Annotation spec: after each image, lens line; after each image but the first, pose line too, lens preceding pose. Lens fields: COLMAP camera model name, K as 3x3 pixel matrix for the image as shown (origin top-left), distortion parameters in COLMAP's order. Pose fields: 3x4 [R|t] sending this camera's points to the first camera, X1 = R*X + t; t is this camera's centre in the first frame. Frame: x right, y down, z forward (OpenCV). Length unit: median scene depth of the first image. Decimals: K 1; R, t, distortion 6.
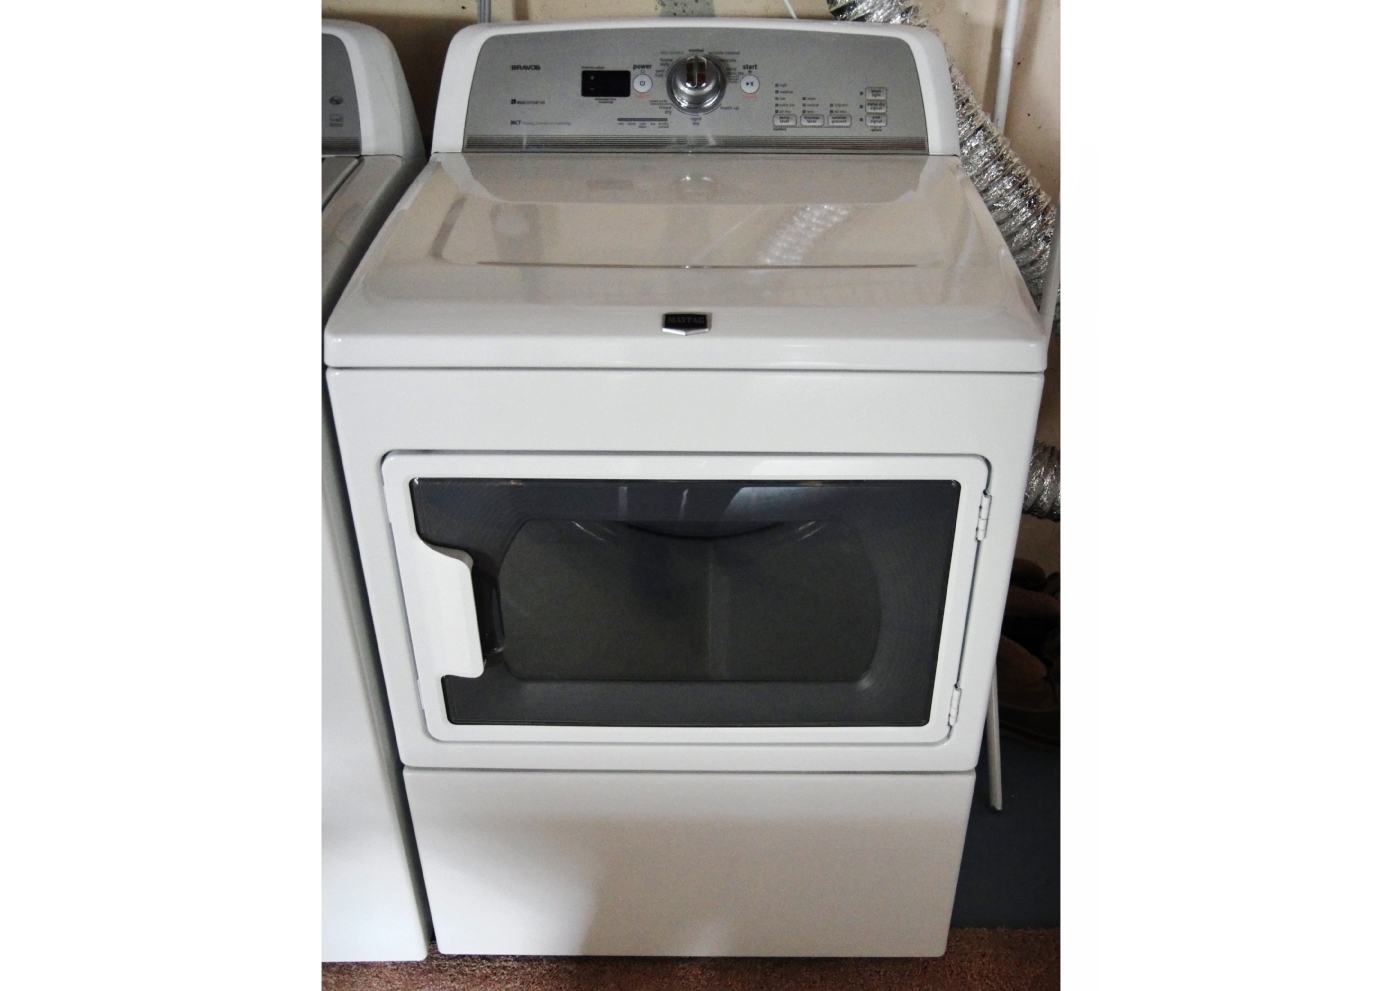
lens RADIAL K [[1208.4, 0, 721.3], [0, 1208.4, 534.5], [0, 0, 1]] dist [-0.038842, 0.059808]
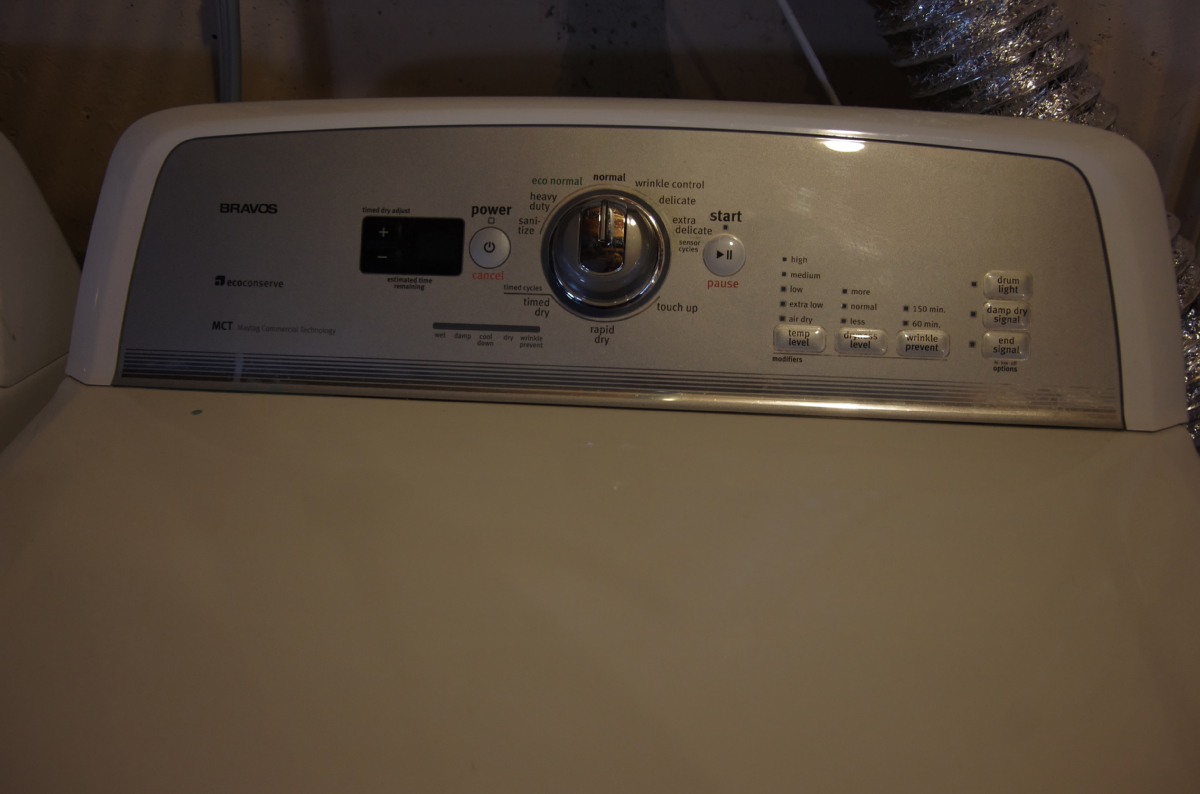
lens RADIAL K [[1148.0, 0, 596.0], [0, 1148.0, 397.4], [0, 0, 1]] dist [-0.101855, 0.000000]
pose [[0.994920, 0.038269, -0.093109, 0.017836], [-0.037402, 0.999239, 0.011036, -0.323717], [0.093461, -0.007497, 0.995595, 0.567301]]
